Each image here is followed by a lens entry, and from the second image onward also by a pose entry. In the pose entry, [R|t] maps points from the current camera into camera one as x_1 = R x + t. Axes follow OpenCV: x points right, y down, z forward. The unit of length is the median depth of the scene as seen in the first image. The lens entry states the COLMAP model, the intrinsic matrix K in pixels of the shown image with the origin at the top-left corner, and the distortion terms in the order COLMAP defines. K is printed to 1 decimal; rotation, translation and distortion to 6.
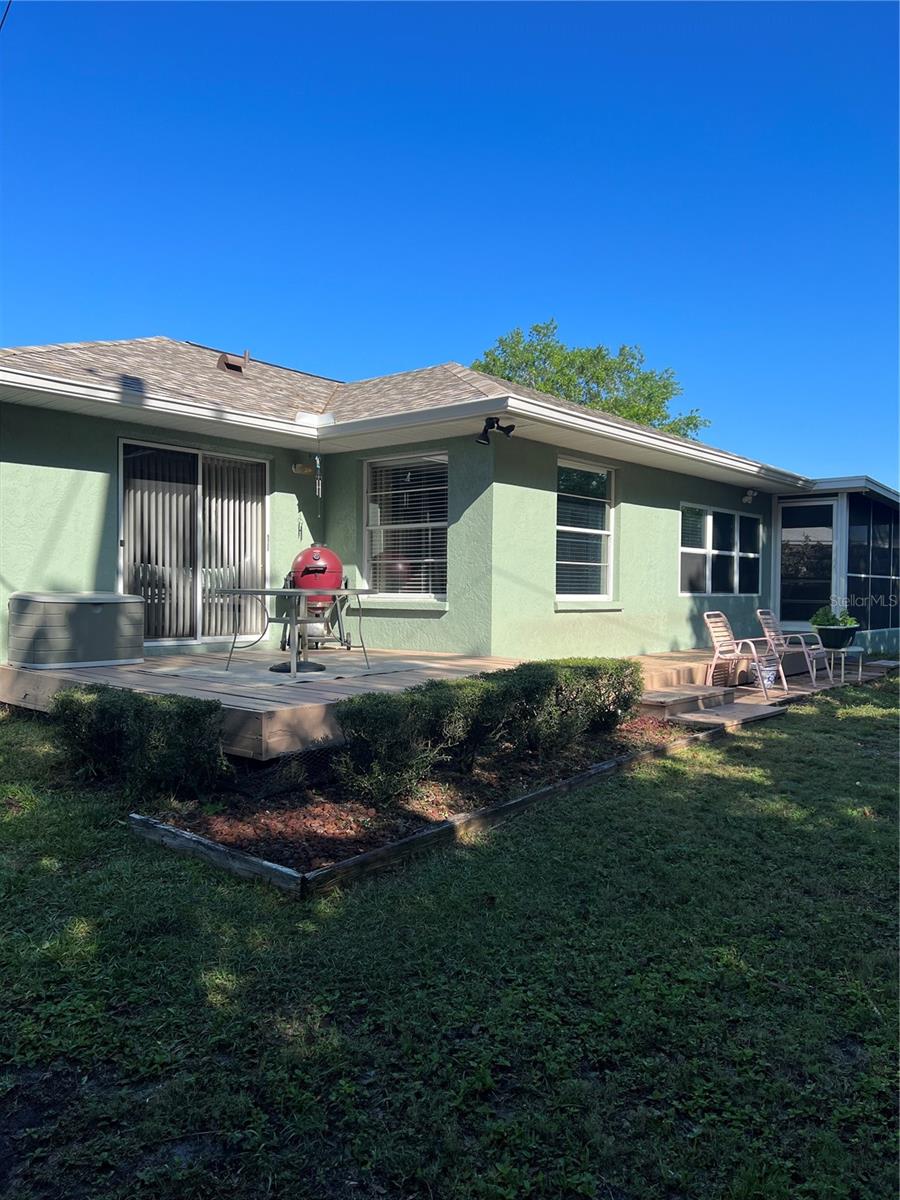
lens RADIAL K [[897.9, 0, 440.2], [0, 897.9, 603.5], [0, 0, 1]] dist [0.122617, -0.206907]
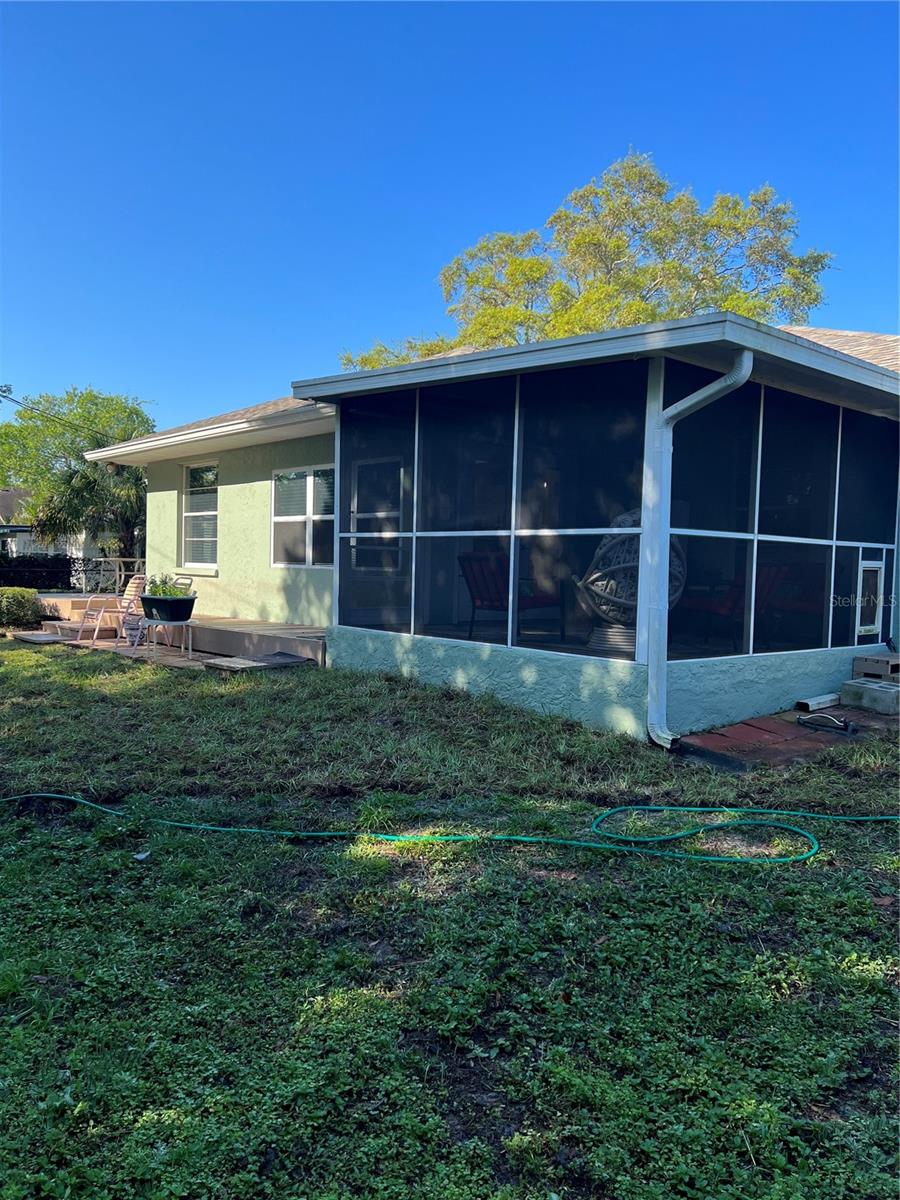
lens RADIAL K [[897.9, 0, 440.2], [0, 897.9, 603.5], [0, 0, 1]] dist [0.122617, -0.206907]
pose [[-0.132165, 0.025784, -0.990892, 1.467990], [-0.047533, 0.998347, 0.032317, -0.009904], [0.990087, 0.051371, -0.130721, 1.581291]]
